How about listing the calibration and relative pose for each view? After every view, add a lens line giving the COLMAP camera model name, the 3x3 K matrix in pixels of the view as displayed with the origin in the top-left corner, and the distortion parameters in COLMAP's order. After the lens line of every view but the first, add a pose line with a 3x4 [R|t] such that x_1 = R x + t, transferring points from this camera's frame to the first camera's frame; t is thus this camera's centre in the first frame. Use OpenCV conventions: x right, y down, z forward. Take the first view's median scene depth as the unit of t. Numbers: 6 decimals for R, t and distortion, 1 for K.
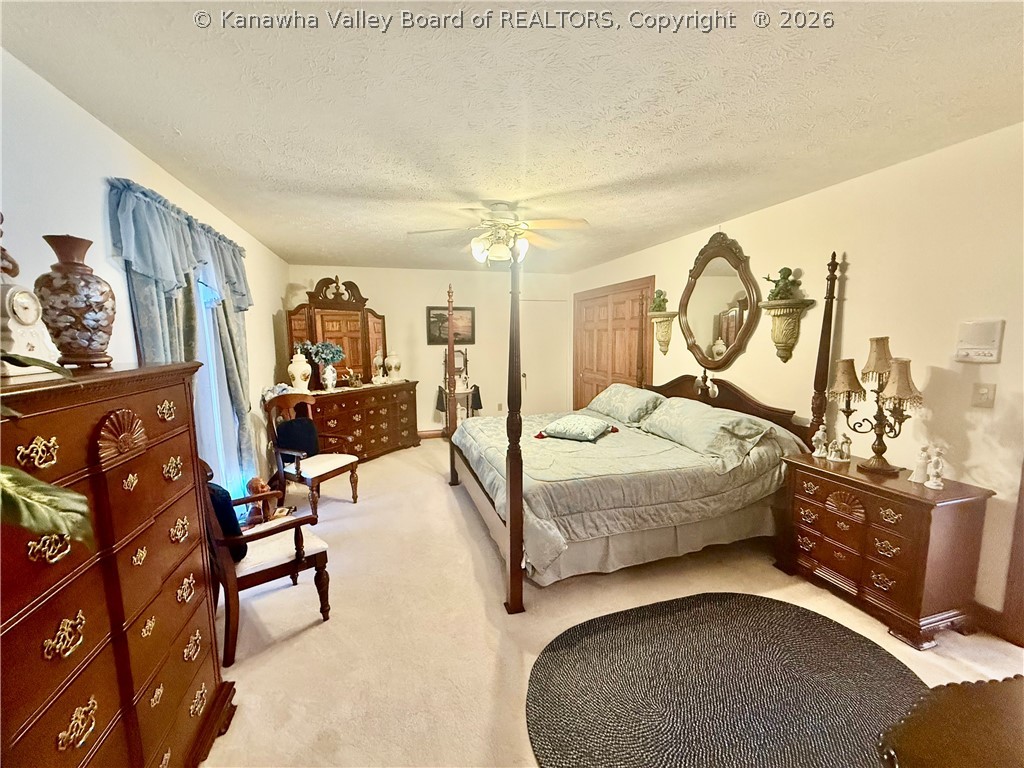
lens RADIAL K [[409.9, 0, 506.1], [0, 409.9, 385.8], [0, 0, 1]] dist [-0.000842, -0.000060]
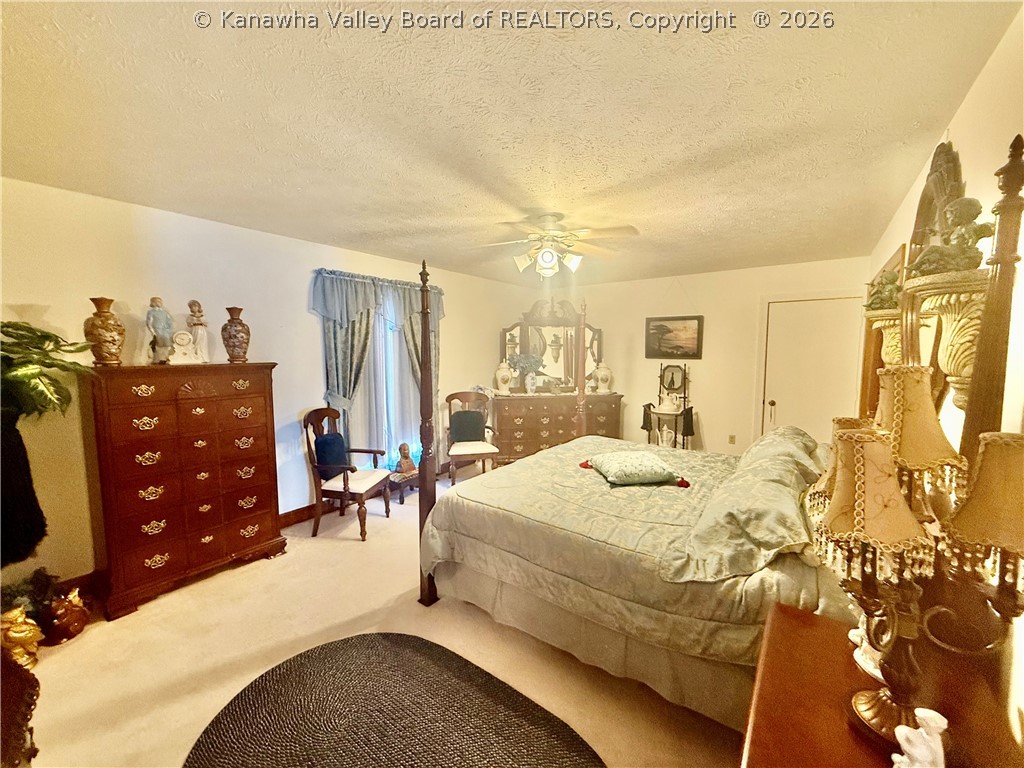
lens RADIAL K [[409.9, 0, 506.5], [0, 409.9, 380.7], [0, 0, 1]] dist [-0.000842, -0.000060]
pose [[0.596303, 0.073260, -0.799410, 0.474681], [-0.102668, 0.994609, 0.014565, -0.037516], [0.796167, 0.073389, 0.600610, 0.230734]]
